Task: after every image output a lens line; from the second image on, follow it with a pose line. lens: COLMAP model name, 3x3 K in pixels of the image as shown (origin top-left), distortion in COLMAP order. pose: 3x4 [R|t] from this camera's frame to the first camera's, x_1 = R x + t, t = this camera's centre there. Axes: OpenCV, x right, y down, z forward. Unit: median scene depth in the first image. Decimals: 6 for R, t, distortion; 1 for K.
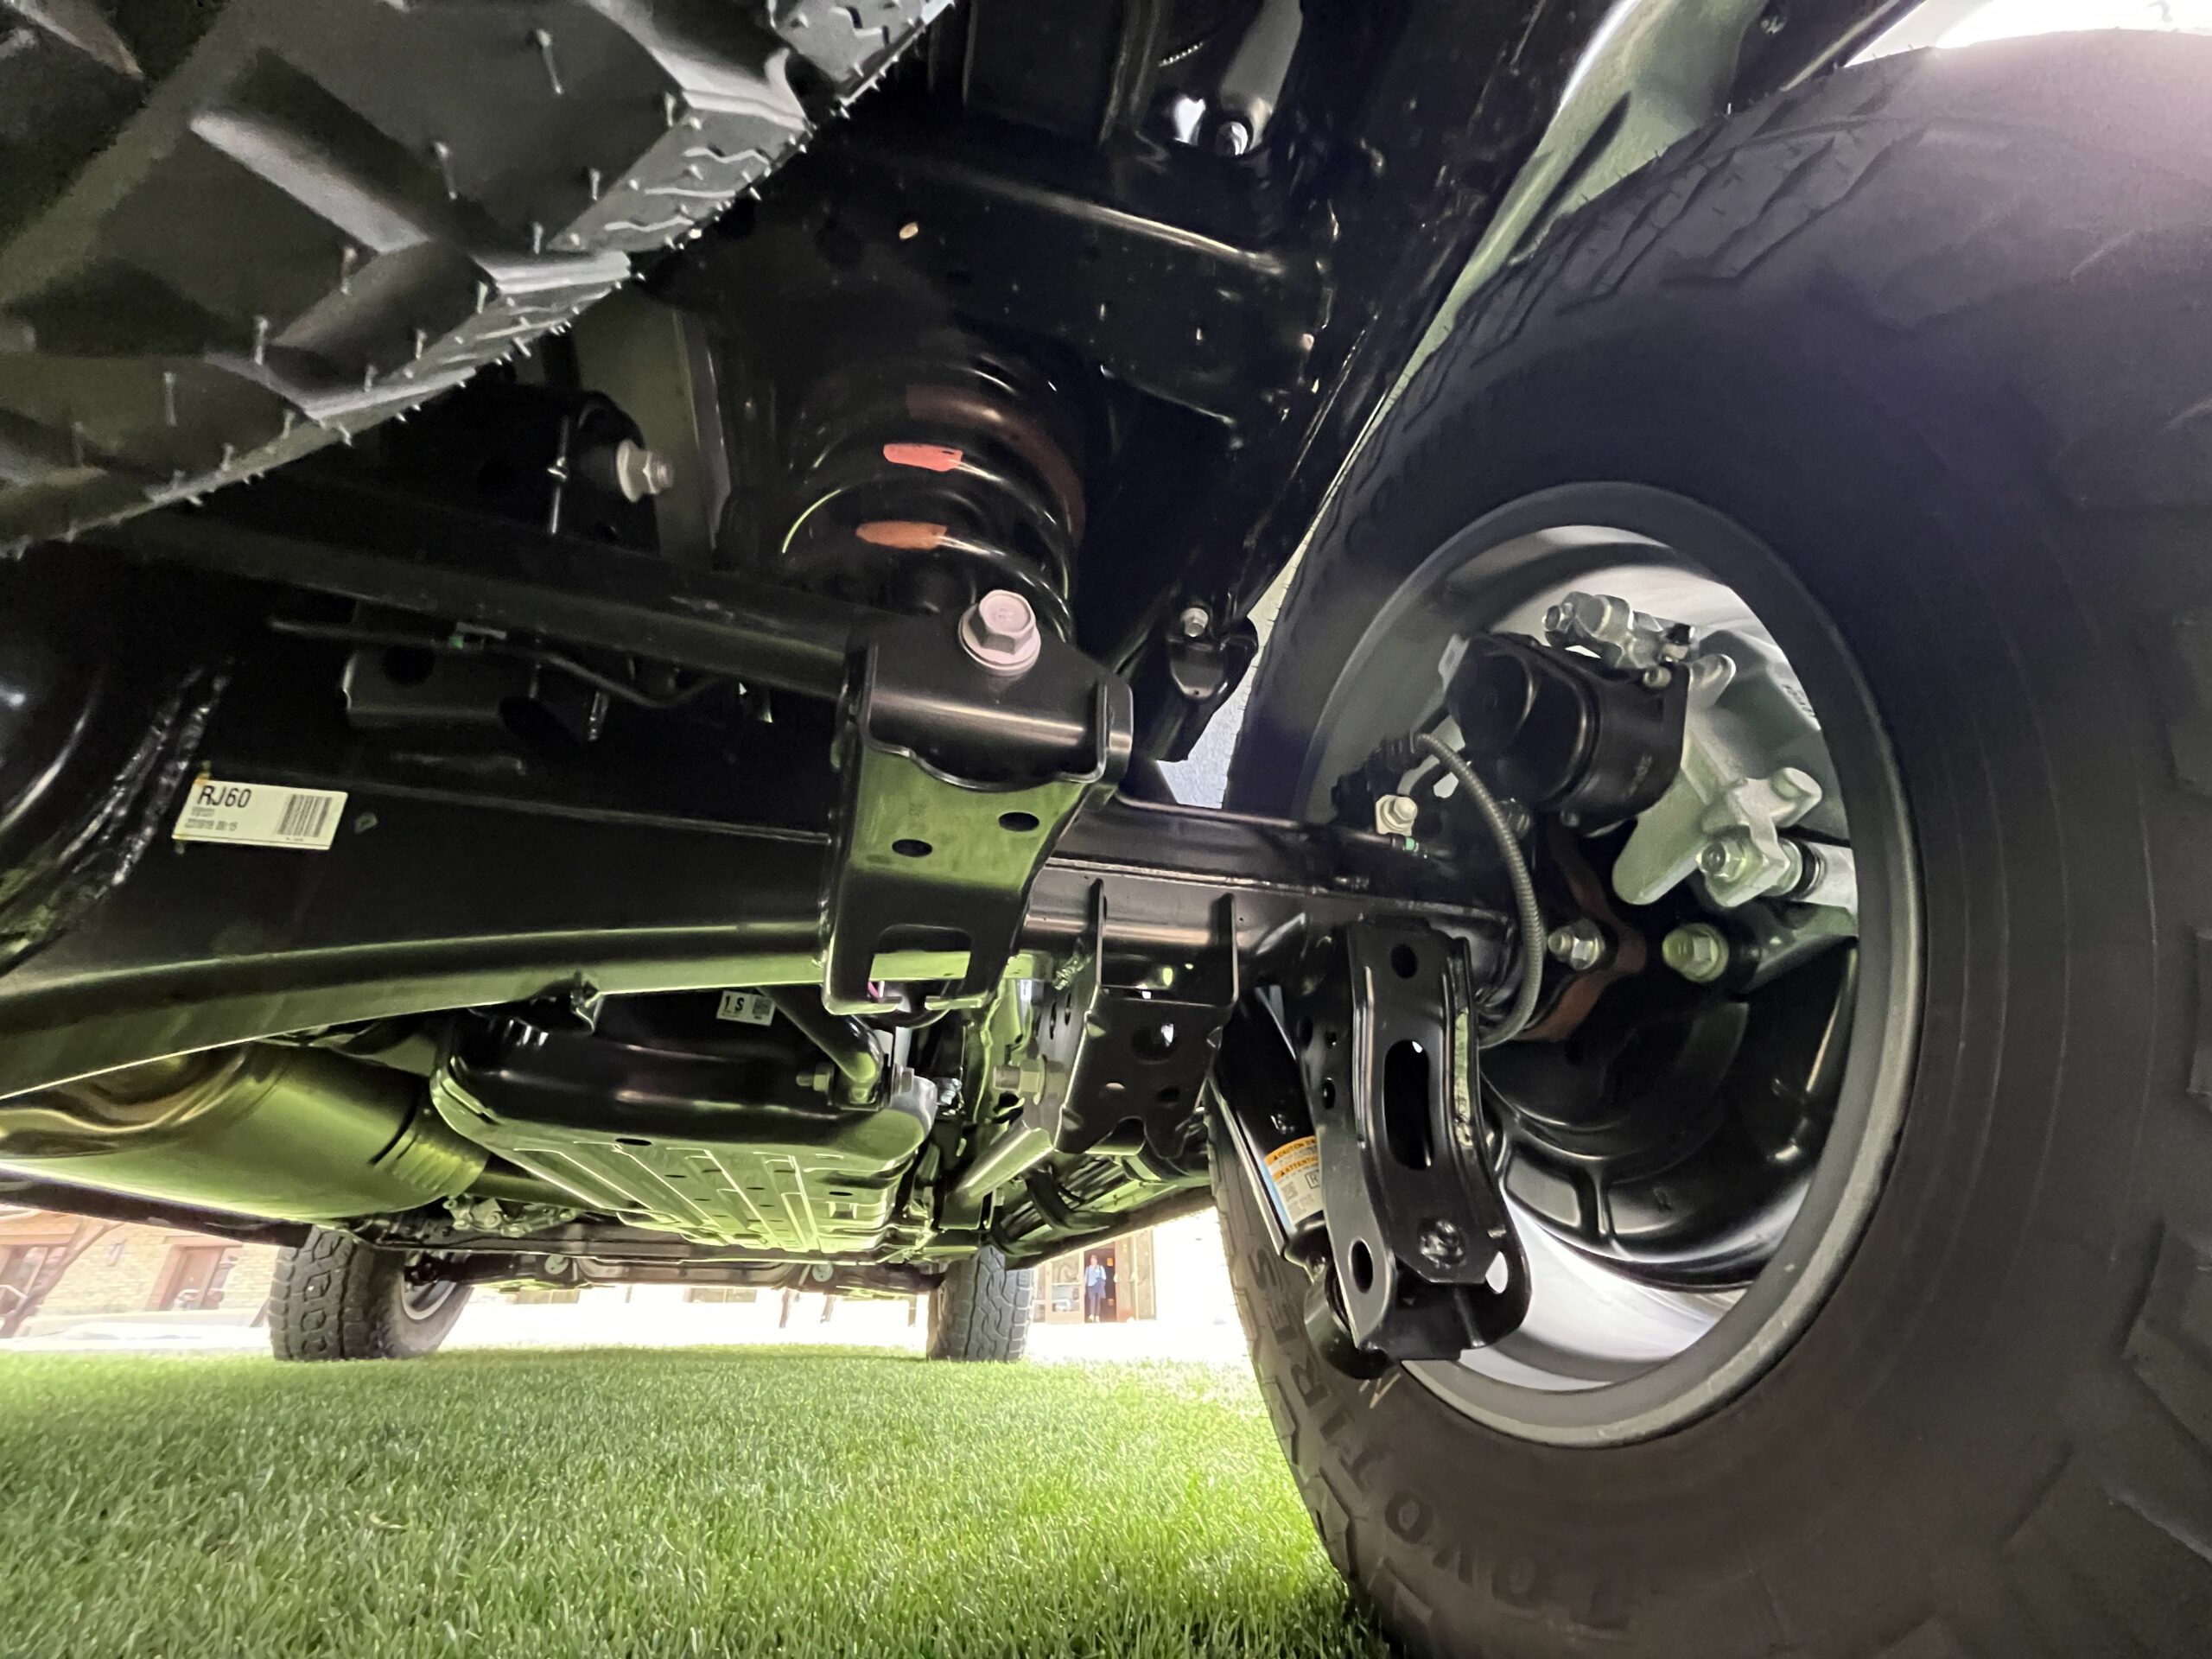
lens RADIAL K [[893.6, 0, 1105.5], [0, 893.6, 830.1], [0, 0, 1]] dist [-0.004150, 0.000052]
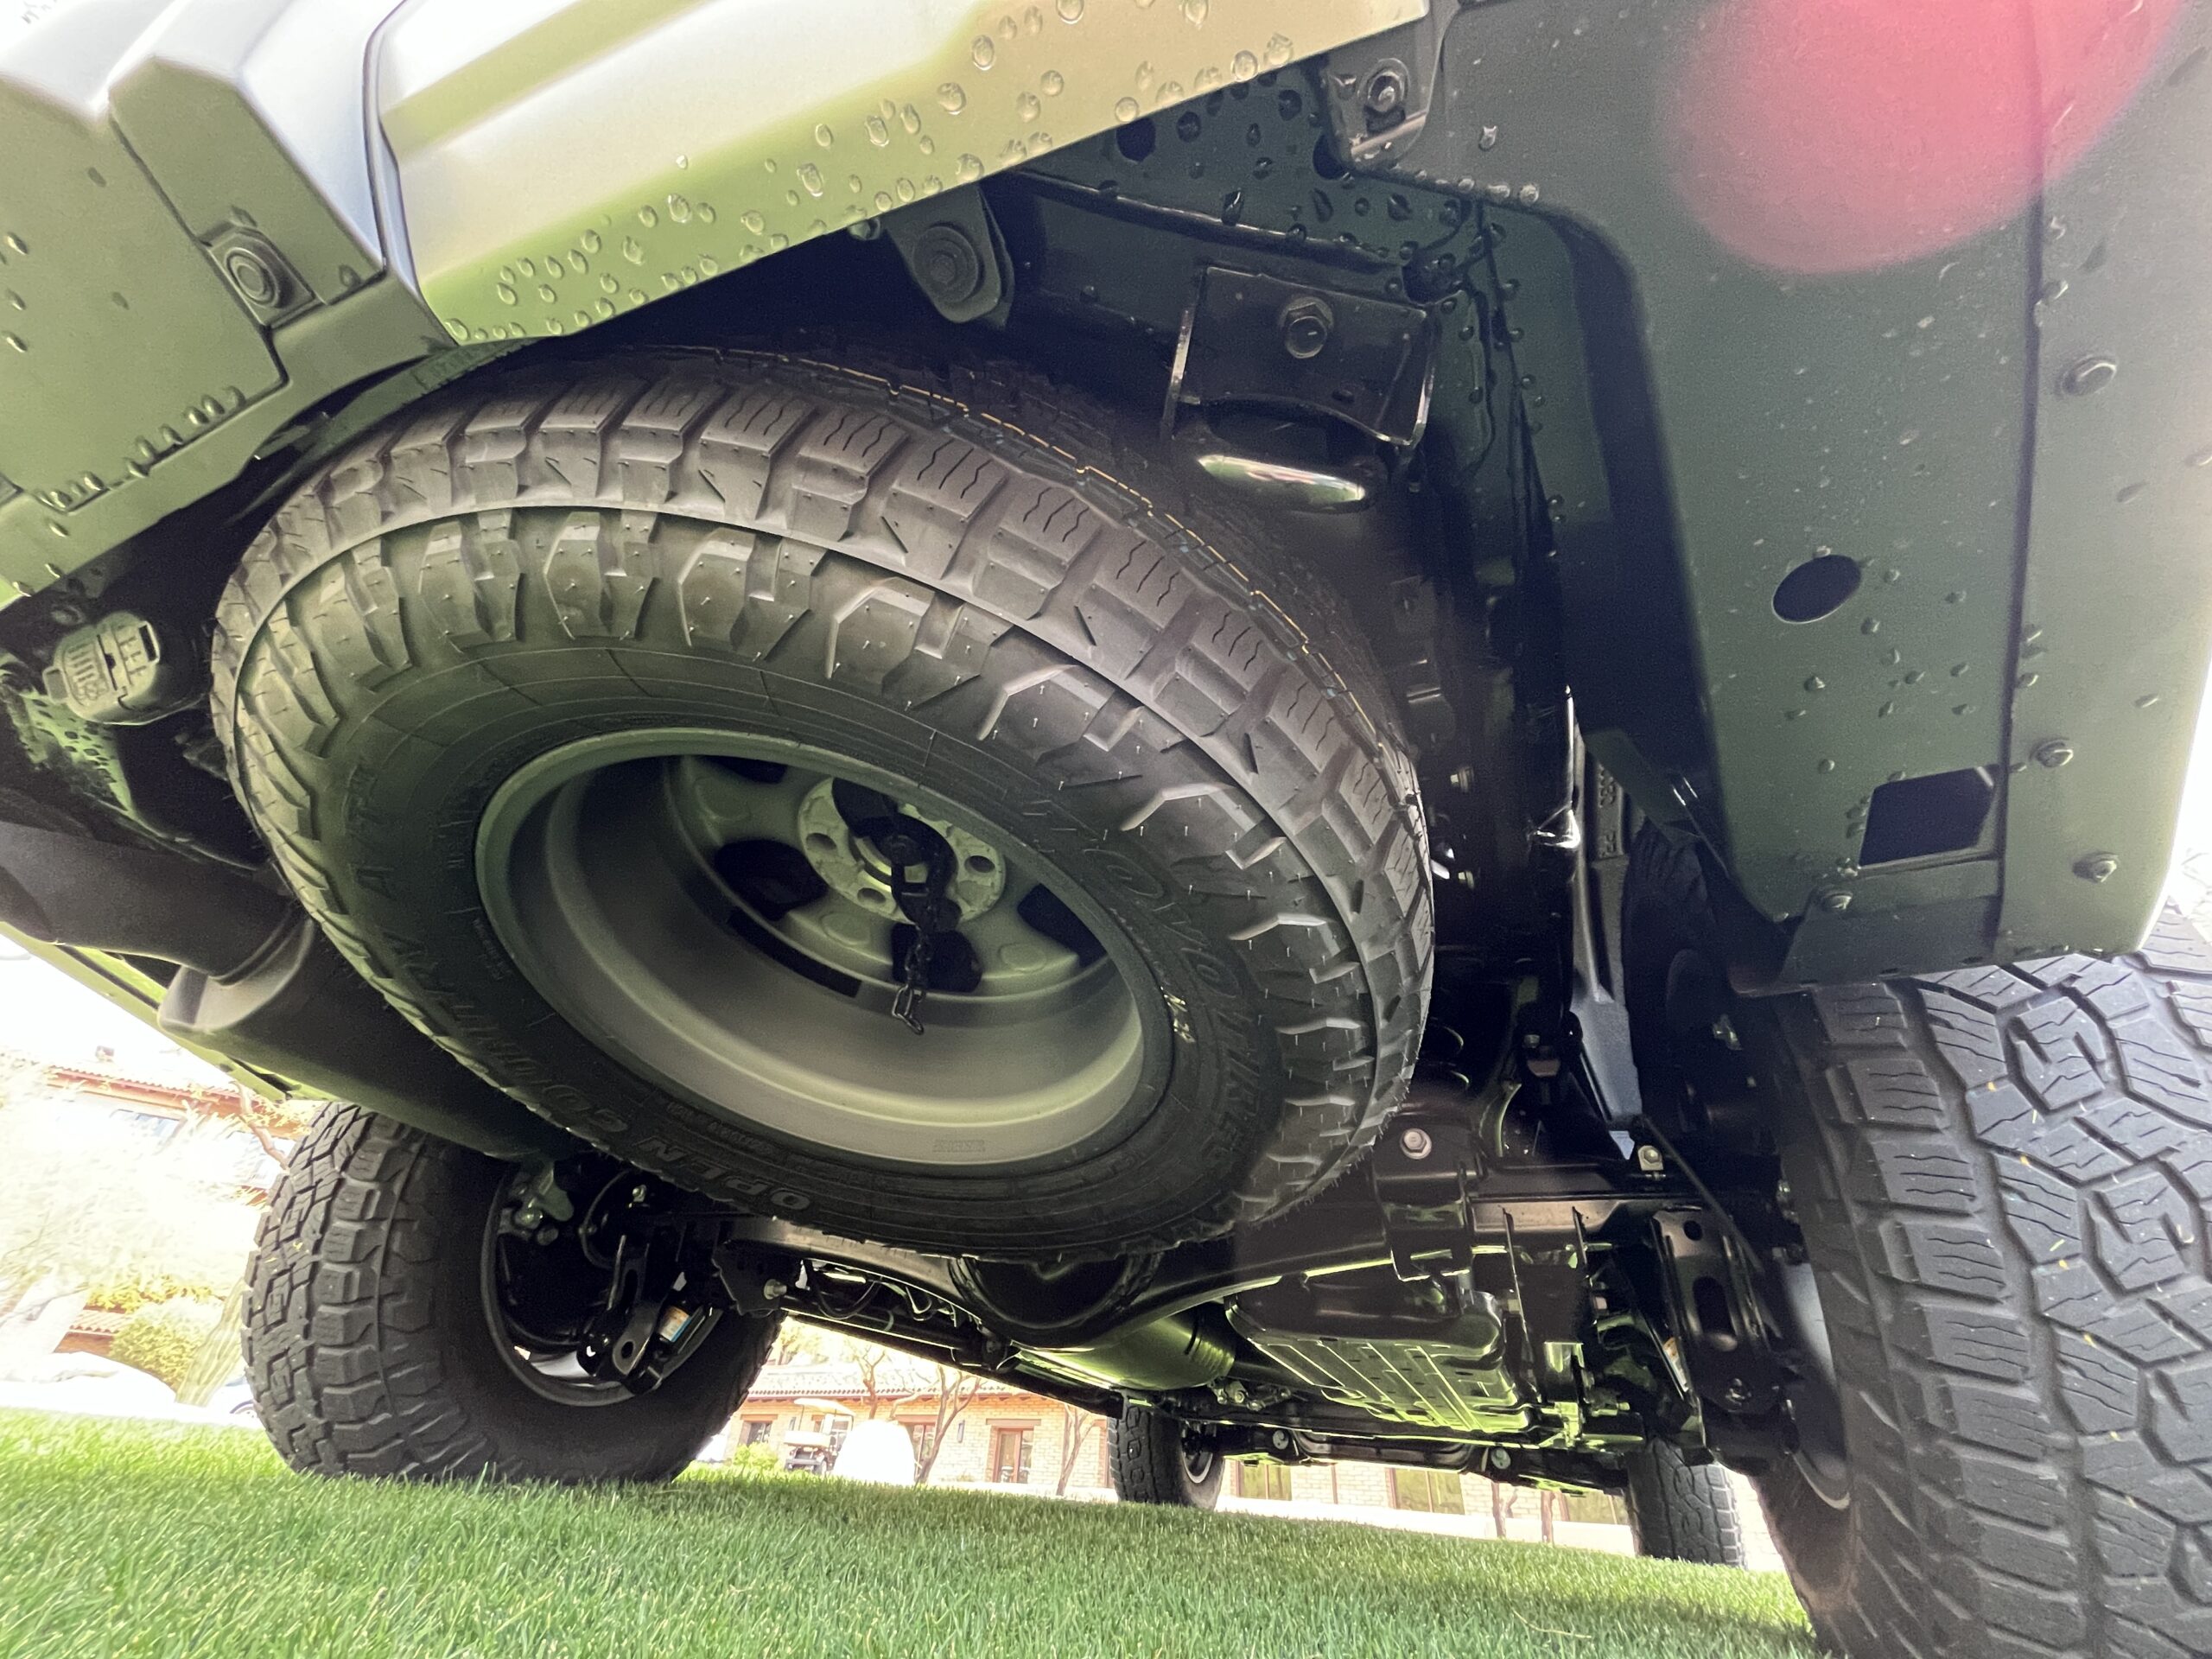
lens RADIAL K [[894.4, 0, 1100.4], [0, 894.4, 830.5], [0, 0, 1]] dist [-0.002835, -0.000169]
pose [[0.794585, -0.312920, -0.520303, 0.275440], [0.219601, 0.947059, -0.234213, -0.227100], [0.566048, 0.071843, 0.821236, -0.612968]]
